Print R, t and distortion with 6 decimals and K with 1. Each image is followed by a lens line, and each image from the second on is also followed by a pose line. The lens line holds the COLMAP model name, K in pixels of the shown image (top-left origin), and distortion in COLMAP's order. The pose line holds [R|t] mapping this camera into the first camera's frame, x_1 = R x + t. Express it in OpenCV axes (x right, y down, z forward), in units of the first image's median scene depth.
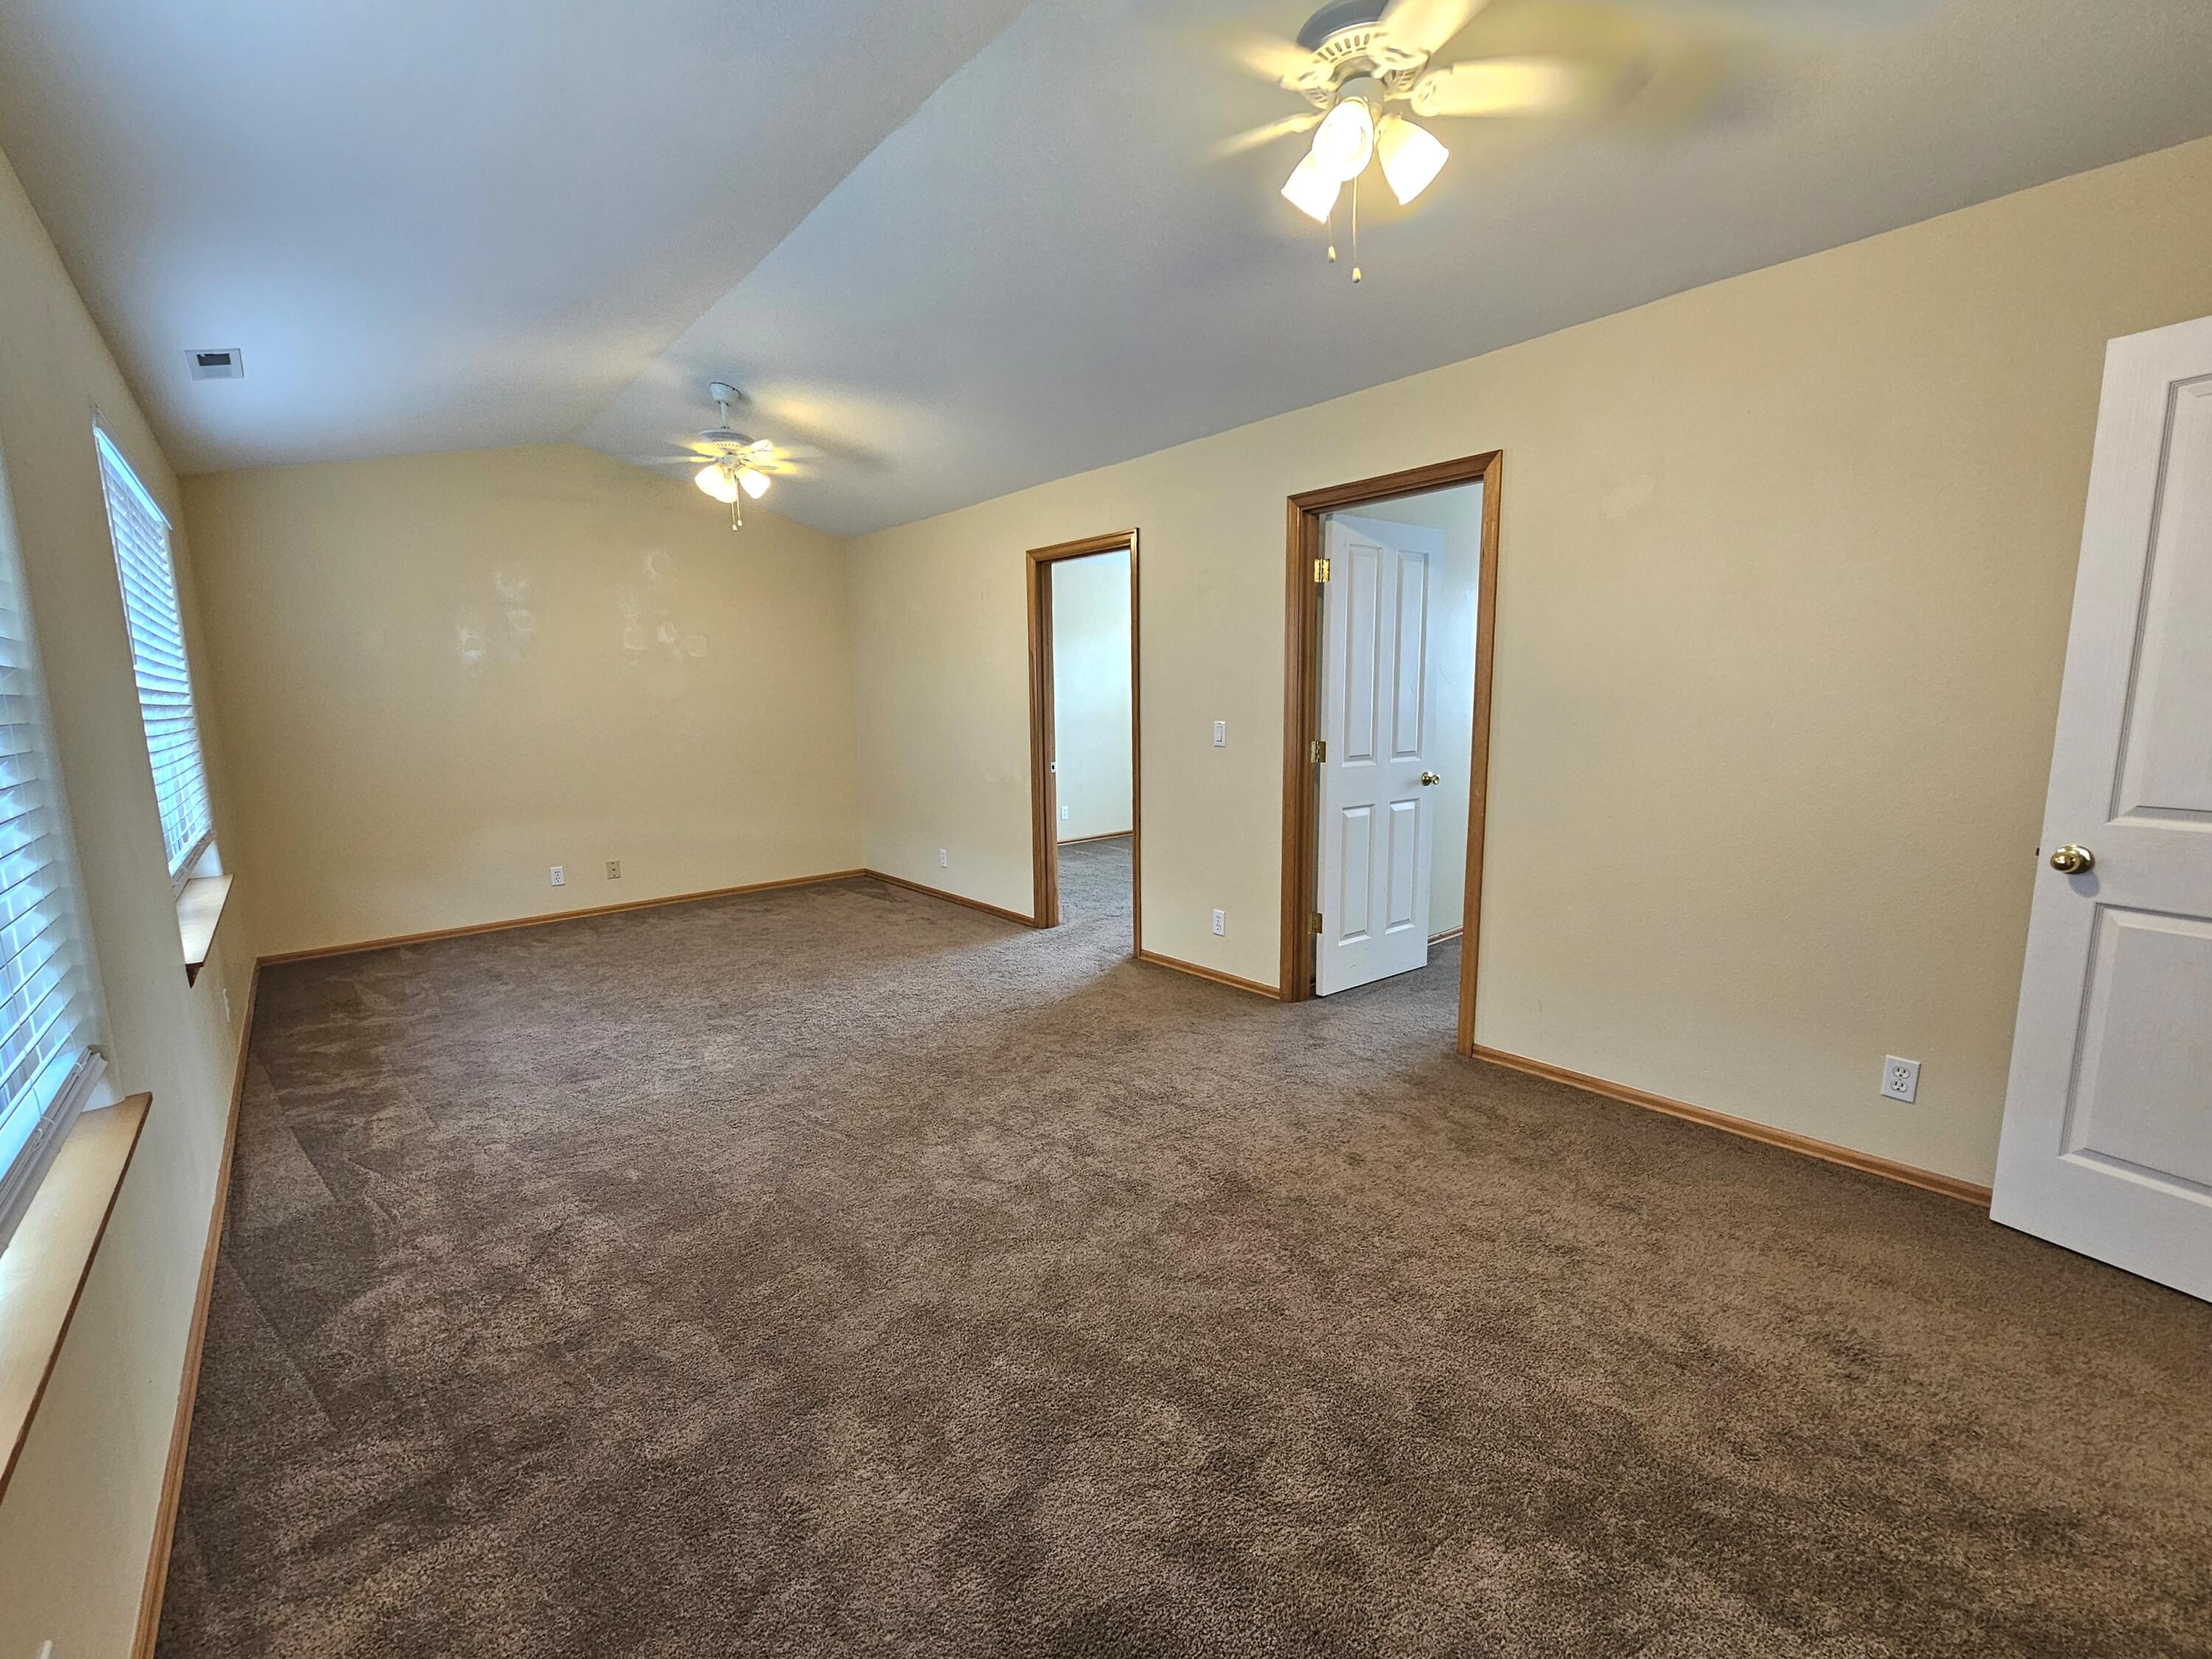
lens RADIAL K [[930.9, 0, 1105.3], [0, 930.9, 827.9], [0, 0, 1]] dist [-0.000521, 0.000084]
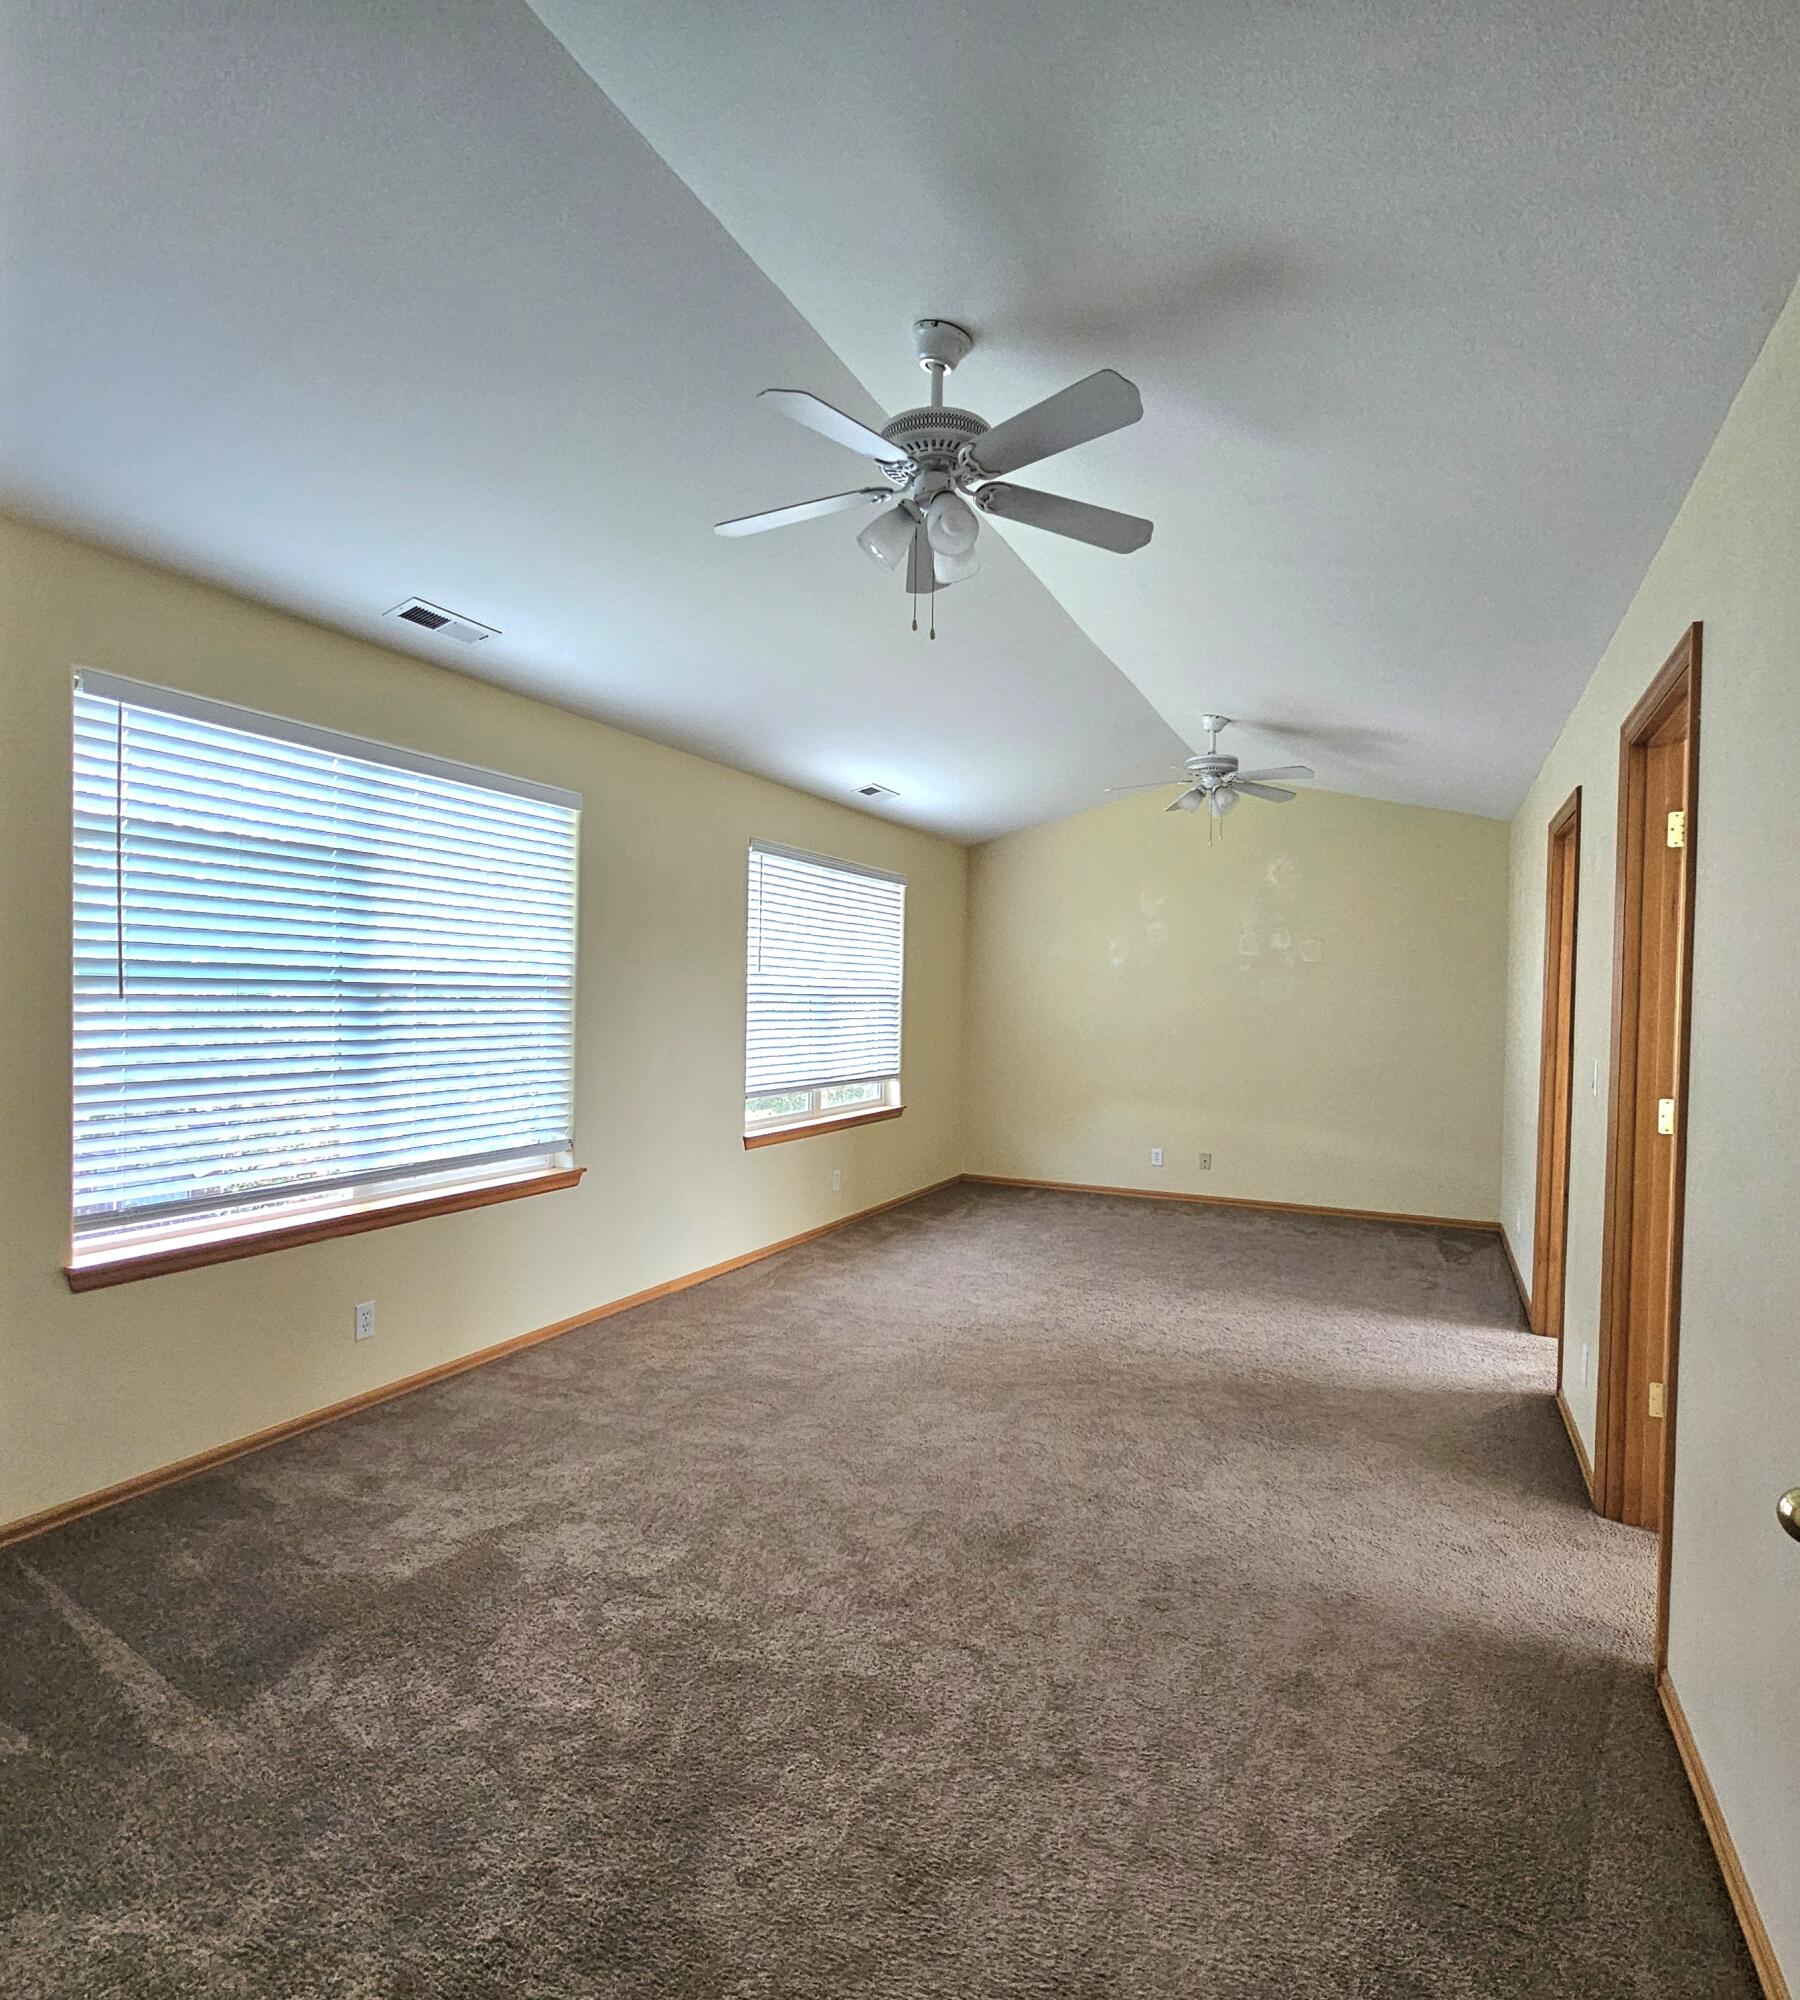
lens RADIAL K [[1097.3, 0, 898.8], [0, 1097.3, 1005.6], [0, 0, 1]] dist [-0.004208, 0.000640]
pose [[0.402881, 0.033790, -0.914629, 0.750689], [-0.156053, 0.987221, -0.032268, -0.057471], [0.901851, 0.155731, 0.403006, 0.265011]]
